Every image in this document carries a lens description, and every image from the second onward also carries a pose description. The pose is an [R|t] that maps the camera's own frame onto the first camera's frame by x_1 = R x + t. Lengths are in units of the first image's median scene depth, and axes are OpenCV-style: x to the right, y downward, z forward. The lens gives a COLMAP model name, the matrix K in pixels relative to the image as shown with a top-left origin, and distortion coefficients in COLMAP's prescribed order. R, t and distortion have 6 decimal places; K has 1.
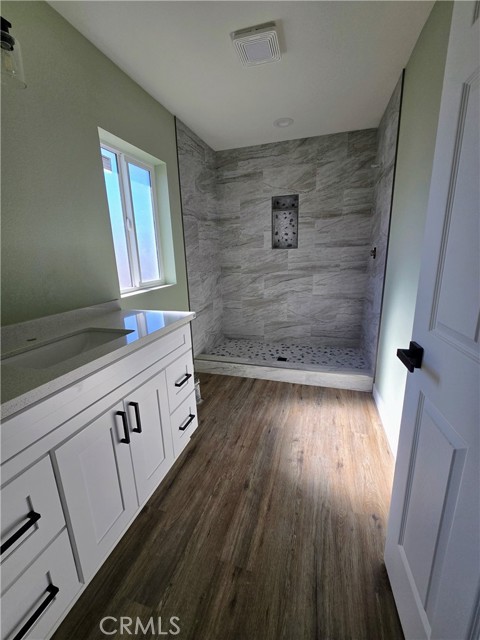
lens RADIAL K [[263.6, 0, 242.0], [0, 263.6, 315.5], [0, 0, 1]] dist [-0.000237, 0.000130]
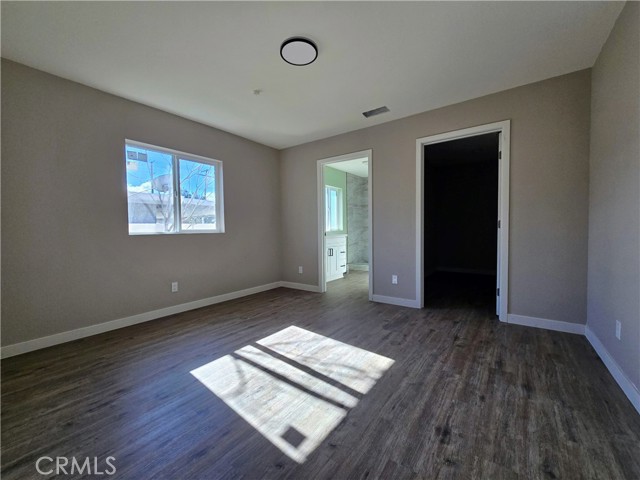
lens RADIAL K [[263.6, 0, 315.8], [0, 263.6, 237.6], [0, 0, 1]] dist [-0.000237, 0.000130]
pose [[0.944010, 0.028076, -0.328719, 0.339772], [-0.088833, 0.981205, -0.171304, 0.397636], [0.317731, 0.190914, 0.928762, -1.422054]]
